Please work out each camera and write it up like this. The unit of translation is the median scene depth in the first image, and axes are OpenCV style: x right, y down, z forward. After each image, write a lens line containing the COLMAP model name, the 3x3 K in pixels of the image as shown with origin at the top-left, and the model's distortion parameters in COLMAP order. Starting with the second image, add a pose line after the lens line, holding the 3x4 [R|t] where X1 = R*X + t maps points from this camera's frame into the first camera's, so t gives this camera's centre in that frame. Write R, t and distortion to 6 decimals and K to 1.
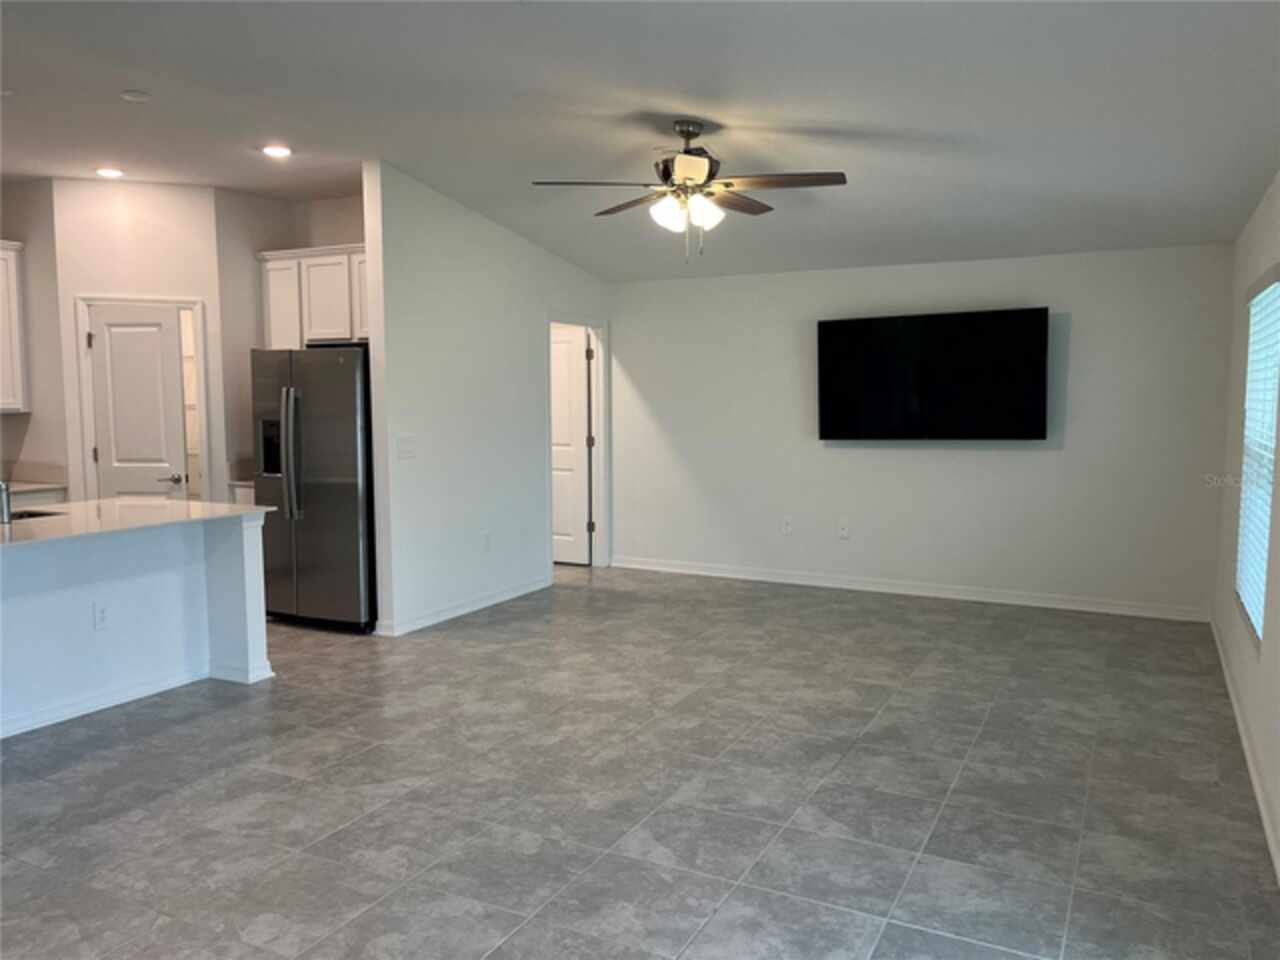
lens RADIAL K [[984.0, 0, 633.4], [0, 984.0, 485.5], [0, 0, 1]] dist [0.020345, -0.018244]
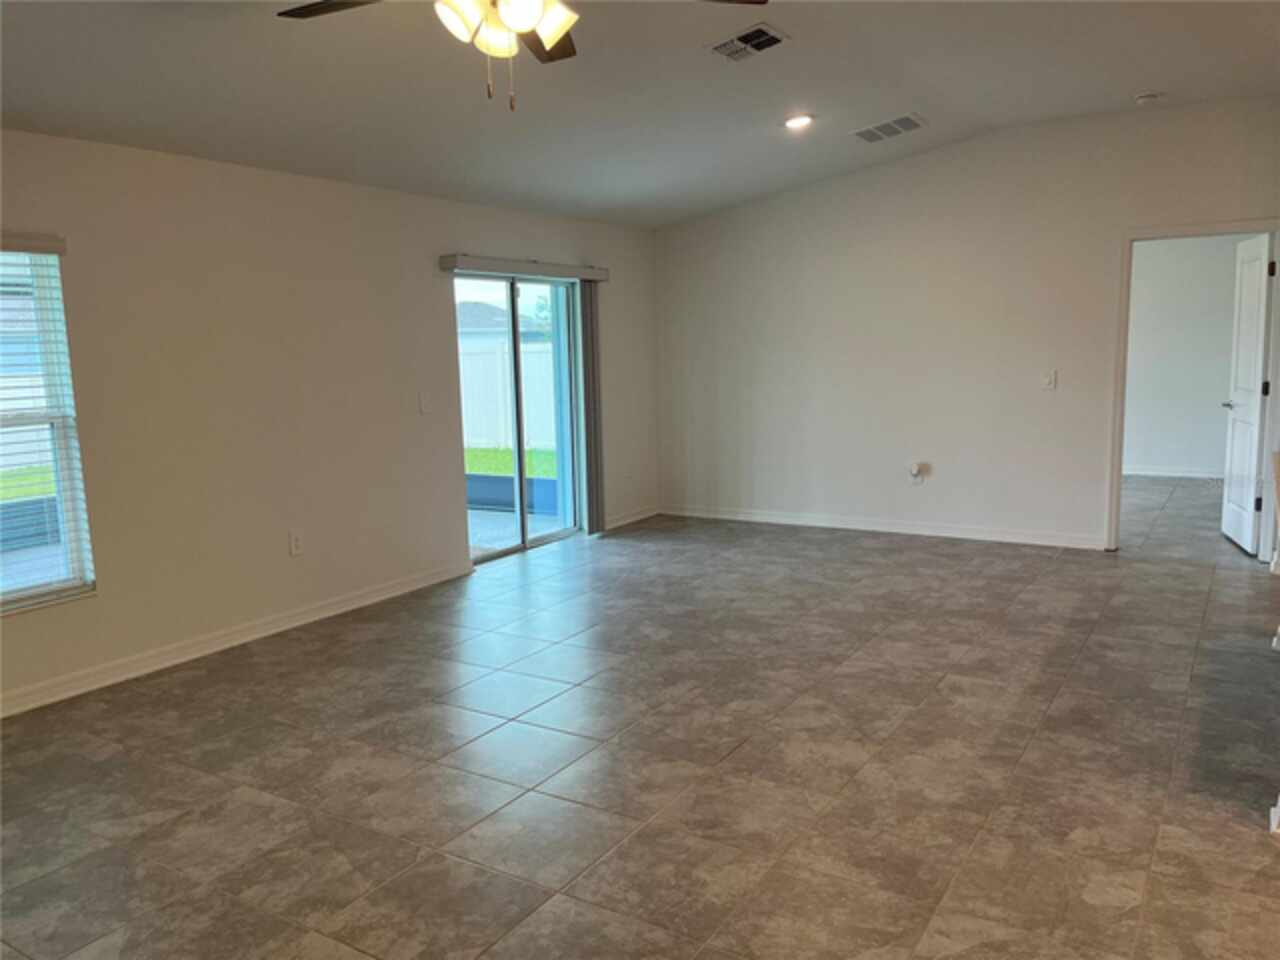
lens RADIAL K [[984.0, 0, 638.9], [0, 984.0, 479.0], [0, 0, 1]] dist [0.020345, -0.018244]
pose [[-0.996429, 0.015221, 0.083048, -0.072667], [0.033762, 0.973384, 0.226681, -0.175061], [-0.077388, 0.228675, -0.970422, 1.905471]]
